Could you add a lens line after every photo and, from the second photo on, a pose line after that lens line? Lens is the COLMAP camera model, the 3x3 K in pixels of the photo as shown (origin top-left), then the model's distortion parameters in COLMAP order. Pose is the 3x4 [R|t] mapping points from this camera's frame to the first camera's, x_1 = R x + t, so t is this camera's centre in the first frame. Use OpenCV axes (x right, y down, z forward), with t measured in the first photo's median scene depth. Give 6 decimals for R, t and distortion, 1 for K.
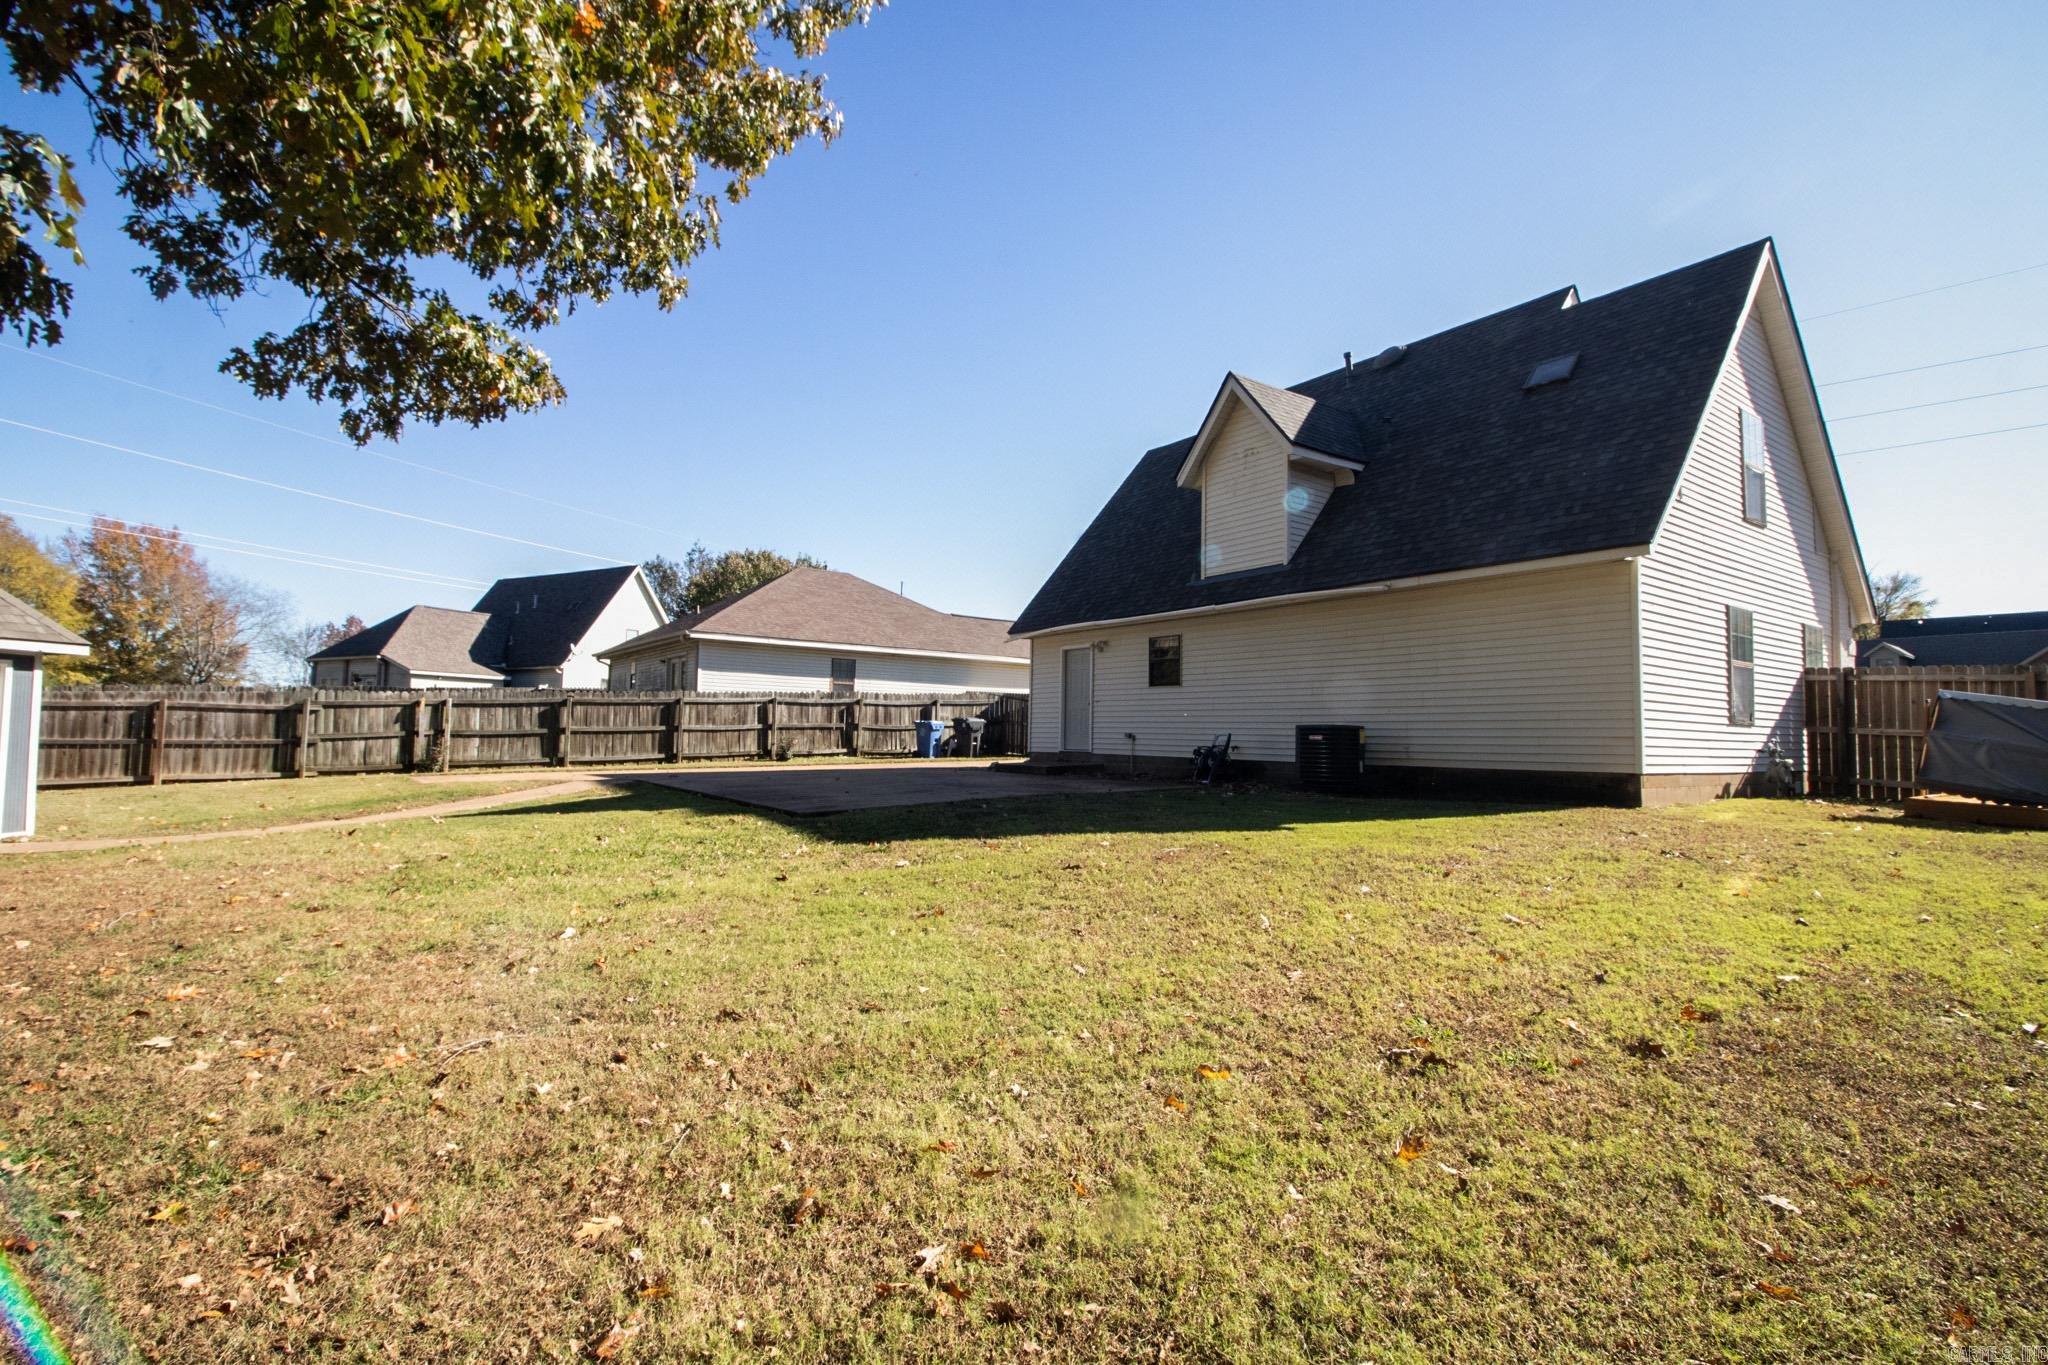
lens RADIAL K [[945.9, 0, 1016.3], [0, 945.9, 680.5], [0, 0, 1]] dist [0.000159, -0.013652]
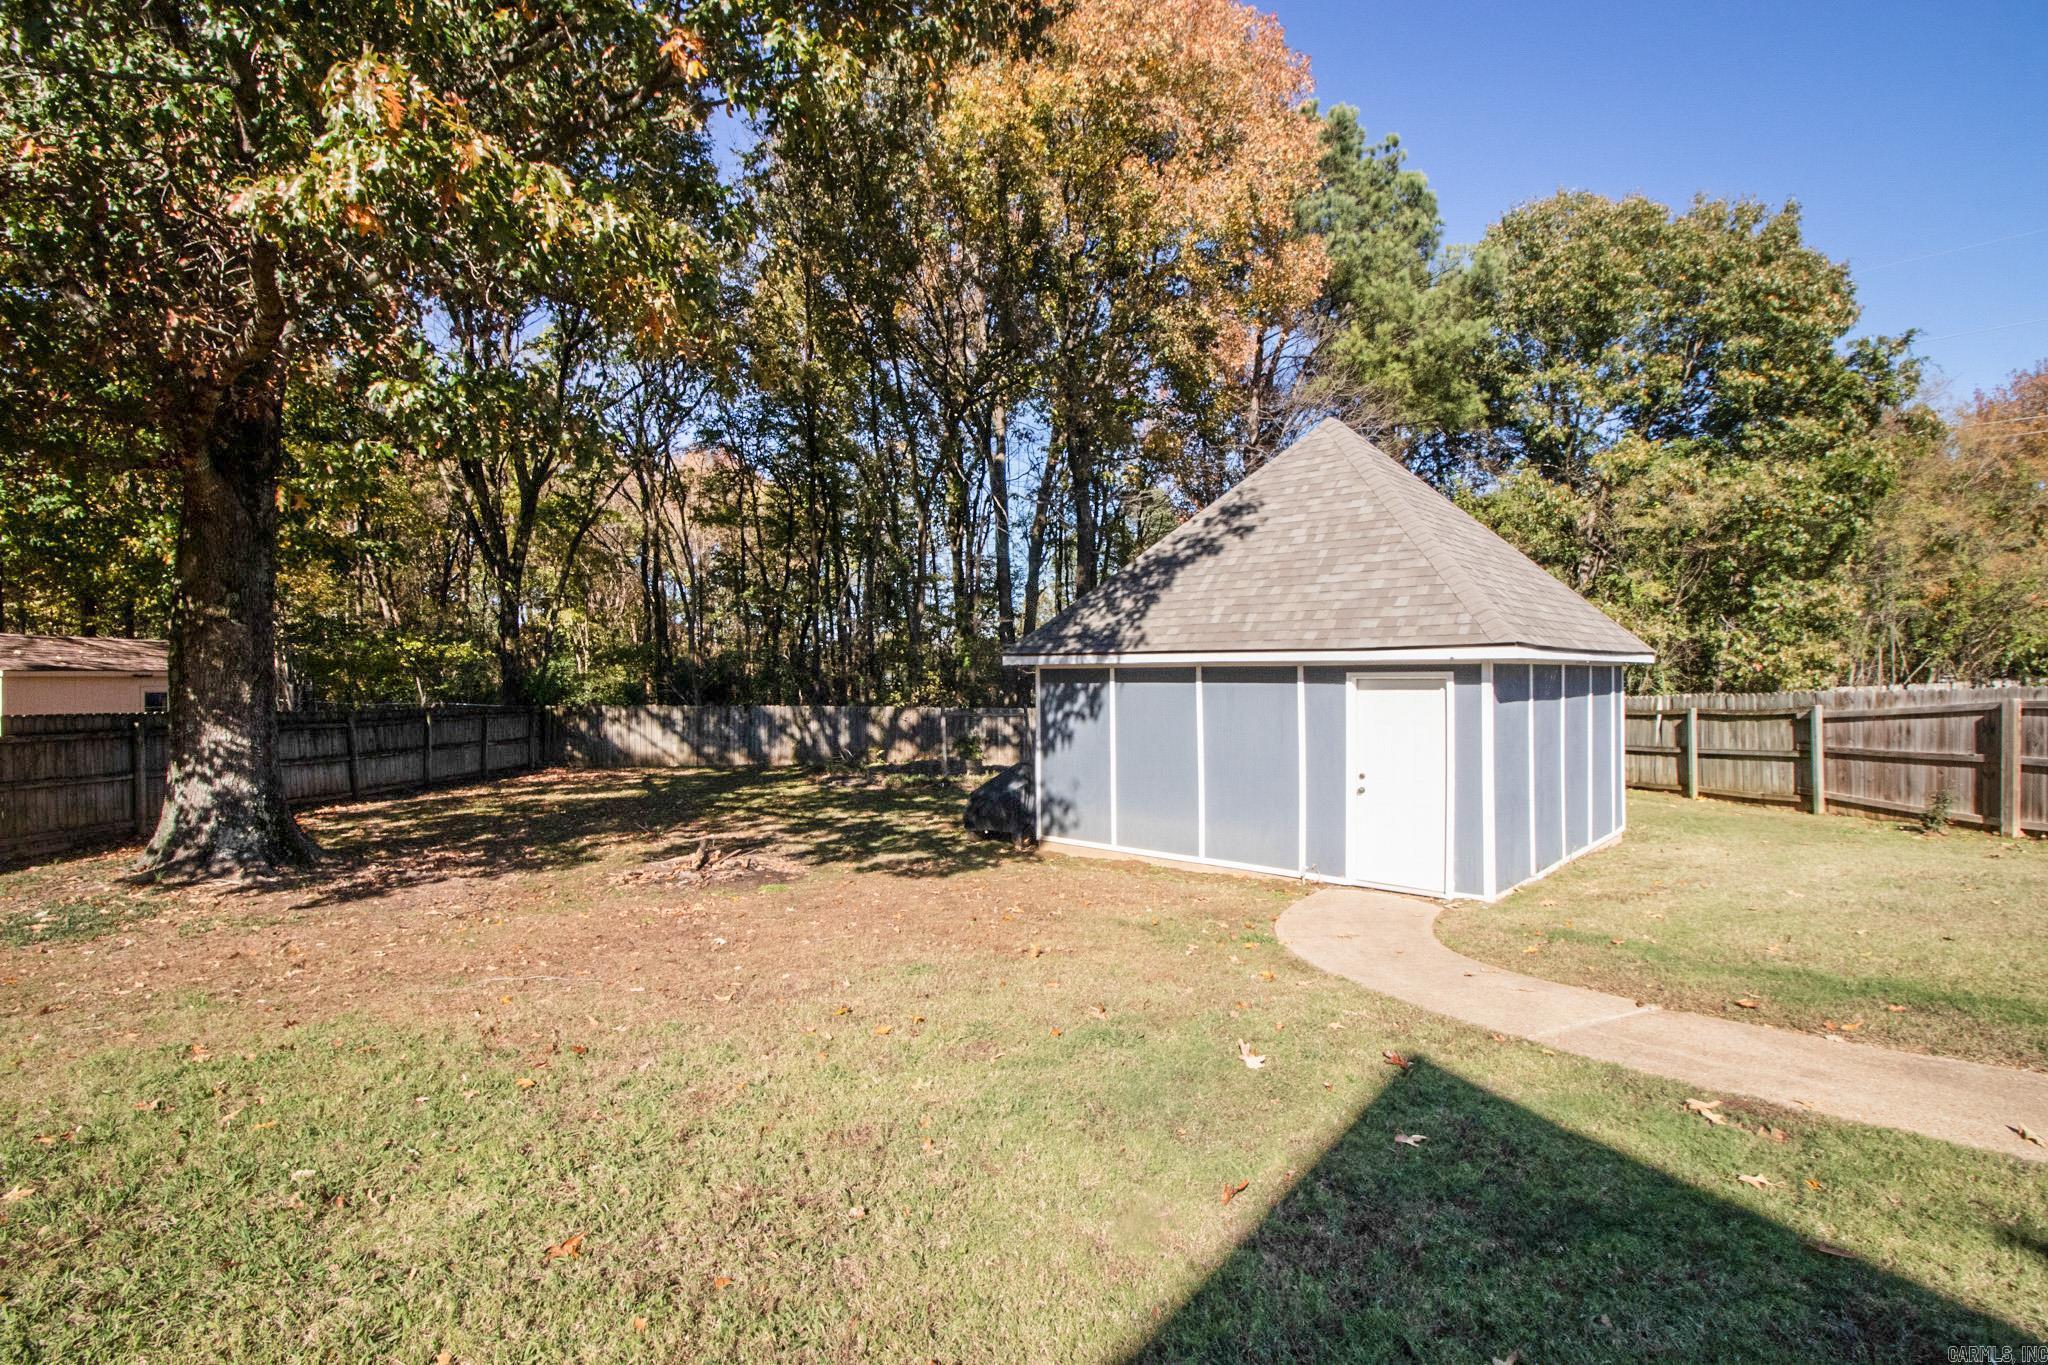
lens RADIAL K [[945.4, 0, 1015.7], [0, 945.4, 679.4], [0, 0, 1]] dist [0.000907, -0.013863]
pose [[-0.532215, -0.012763, -0.846513, -0.306320], [0.047051, 0.997895, -0.044628, 0.003117], [0.845301, -0.063581, -0.530494, 1.623572]]
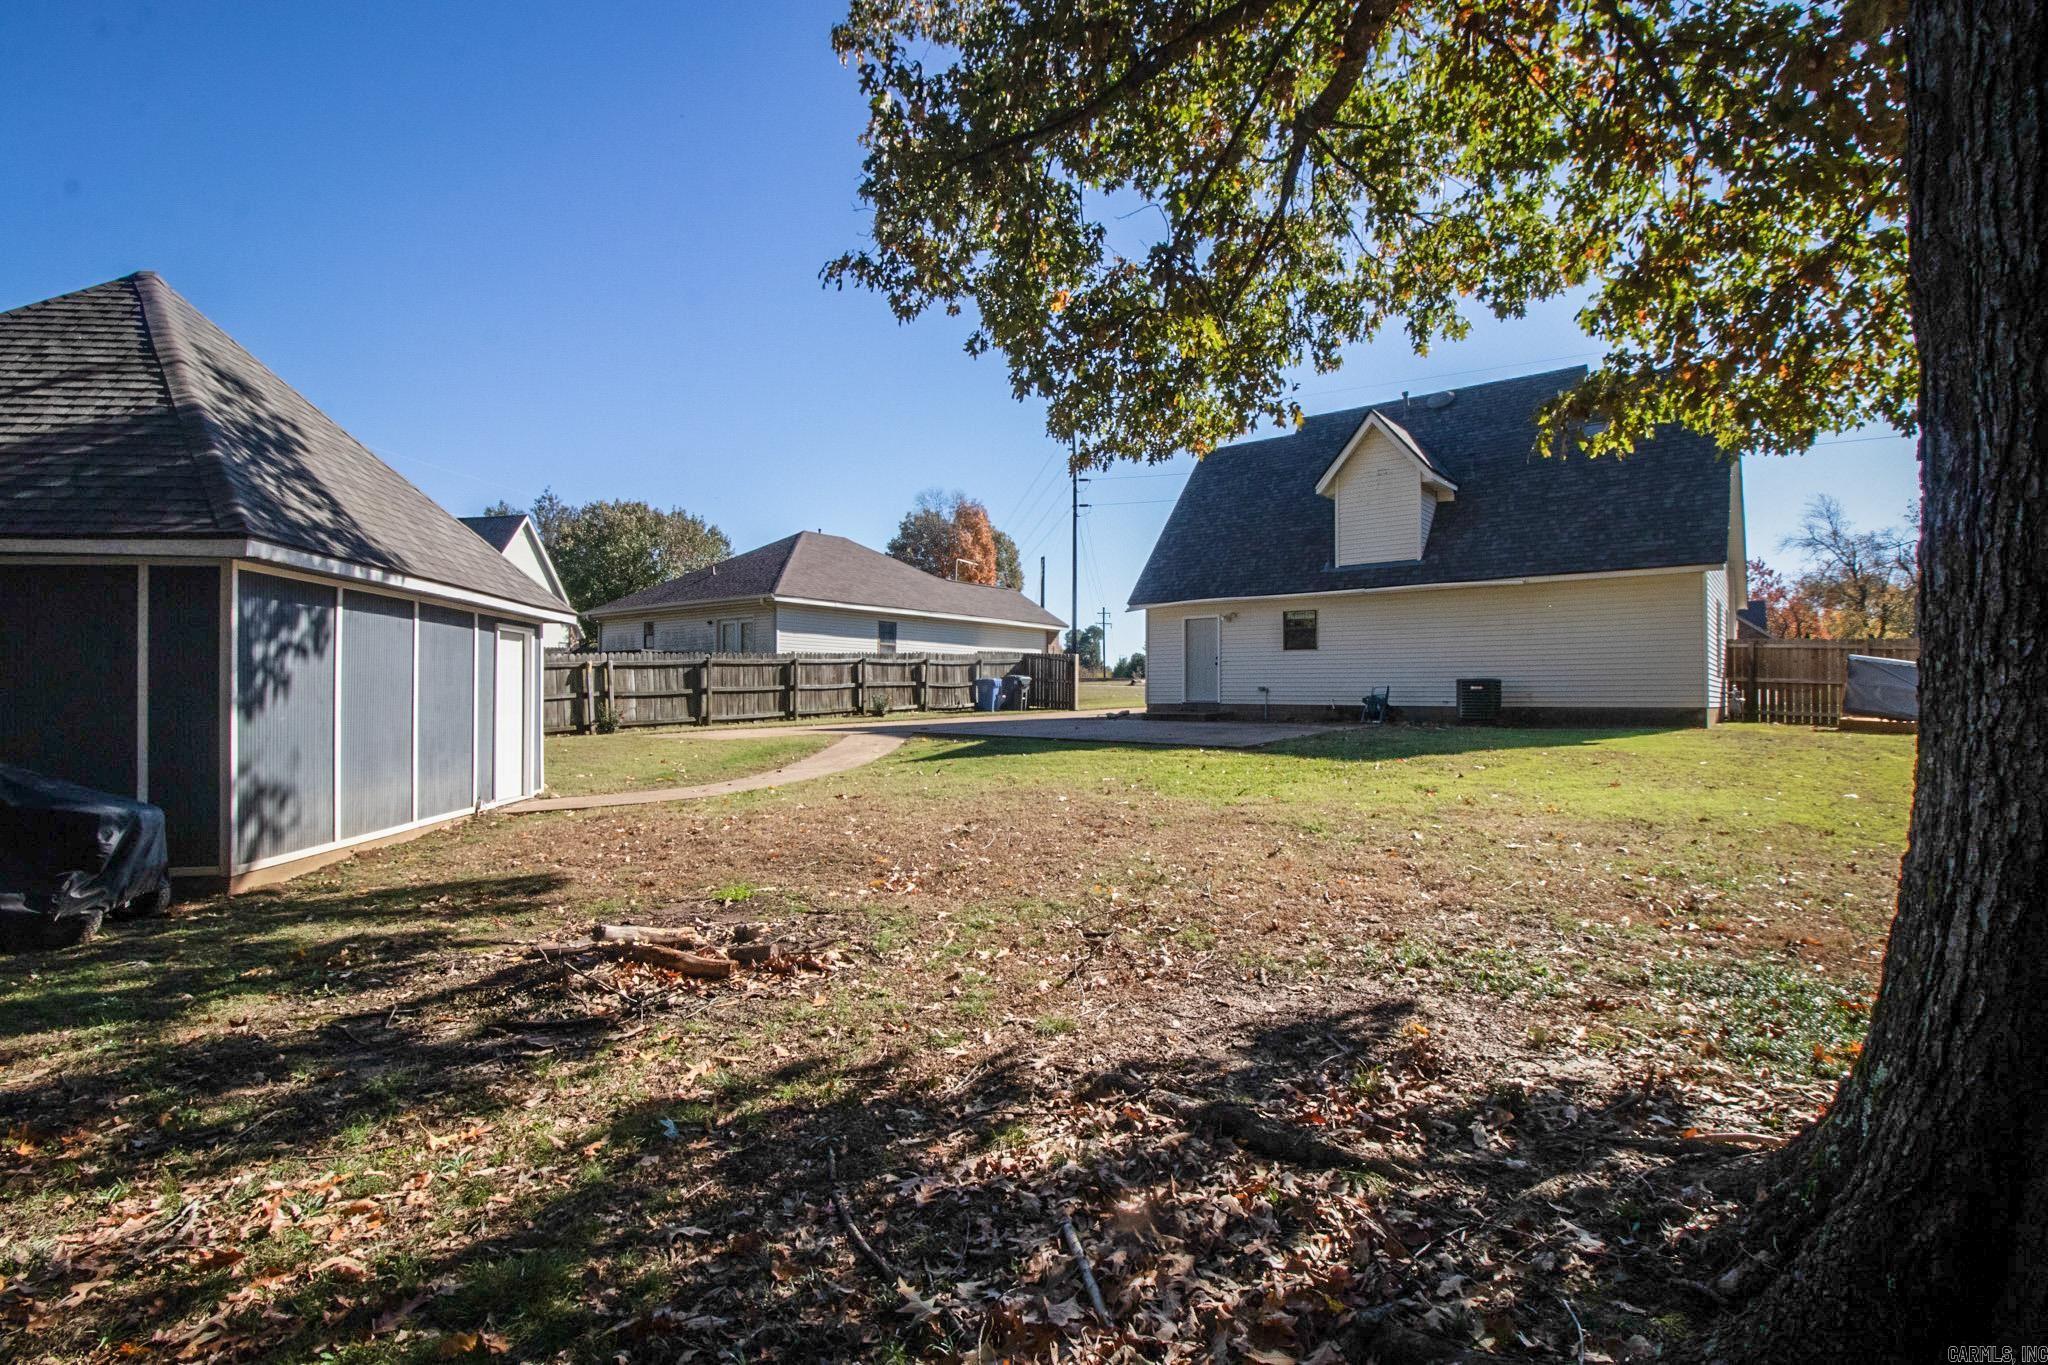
lens RADIAL K [[951.4, 0, 1034.3], [0, 951.4, 681.2], [0, 0, 1]] dist [0.001142, -0.011801]
pose [[0.959003, -0.008949, 0.283255, -1.237061], [-0.003858, 0.998996, 0.044624, -0.016815], [-0.283370, -0.043887, 0.958006, -0.298698]]
